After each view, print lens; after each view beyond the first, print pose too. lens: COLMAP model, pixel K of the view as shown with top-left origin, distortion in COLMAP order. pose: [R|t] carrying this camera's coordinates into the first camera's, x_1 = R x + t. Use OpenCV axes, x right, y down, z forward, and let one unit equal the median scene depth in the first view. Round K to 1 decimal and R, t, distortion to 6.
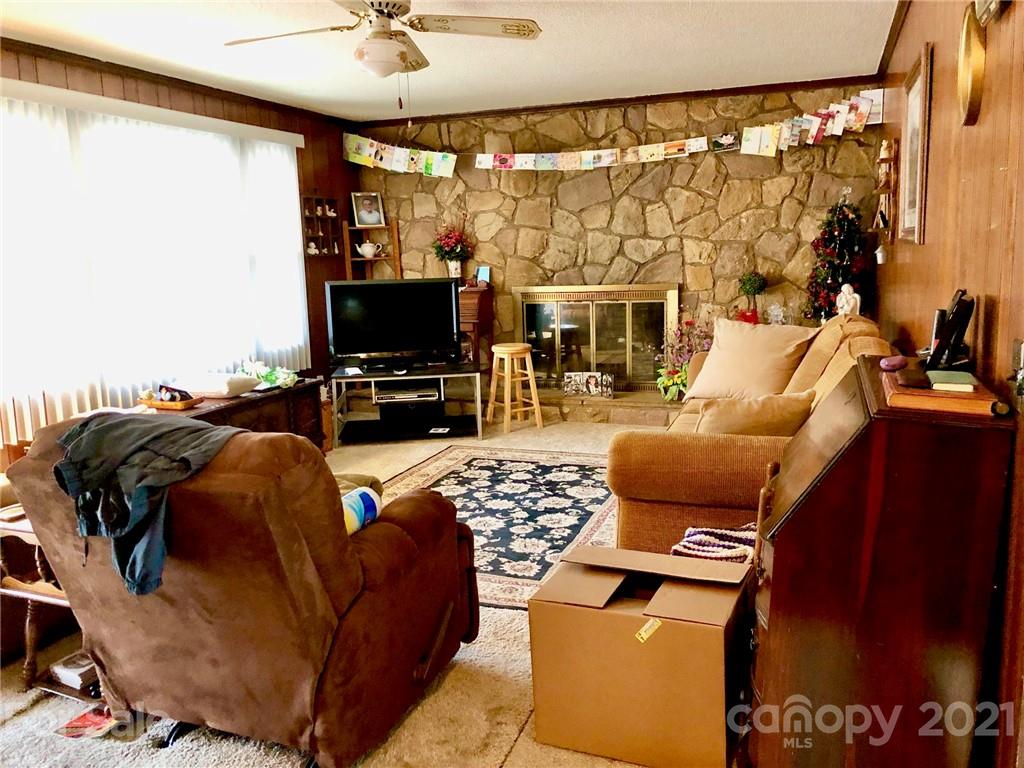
lens RADIAL K [[823.7, 0, 512.0], [0, 823.7, 384.0], [0, 0, 1]] dist [0.053846, -0.095669]
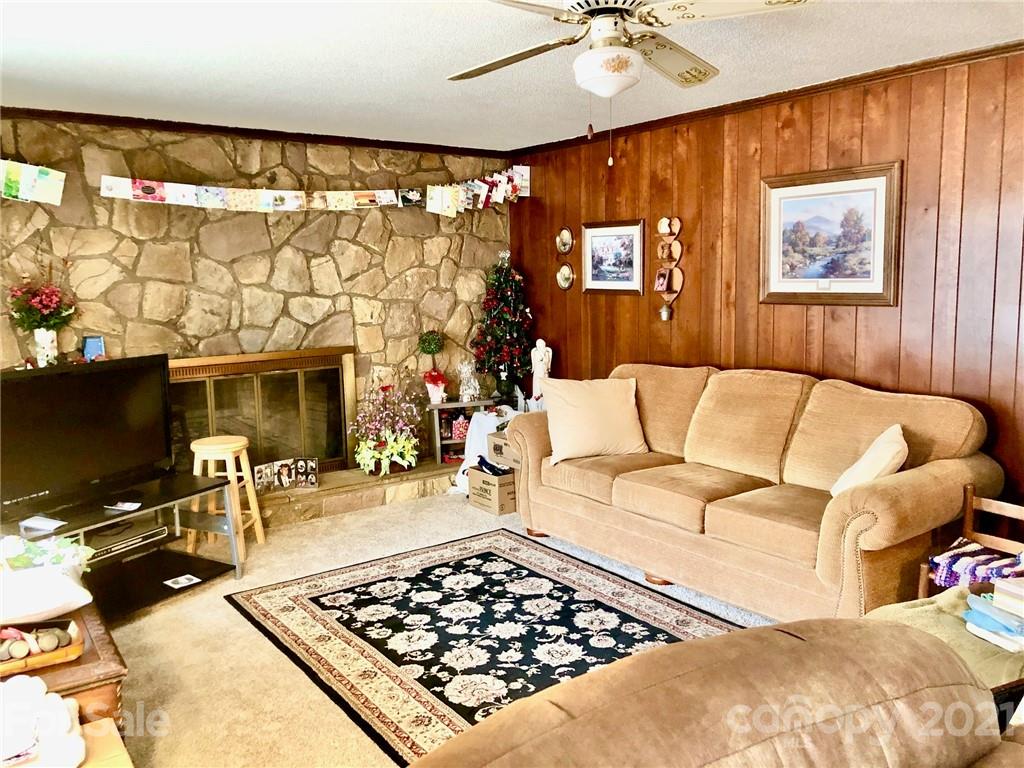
lens RADIAL K [[823.7, 0, 512.0], [0, 823.7, 384.0], [0, 0, 1]] dist [0.053846, -0.095669]
pose [[0.555386, -0.089356, 0.826778, -0.455168], [0.139890, 0.990081, 0.013035, -0.069437], [-0.819742, 0.108418, 0.562377, 0.362500]]
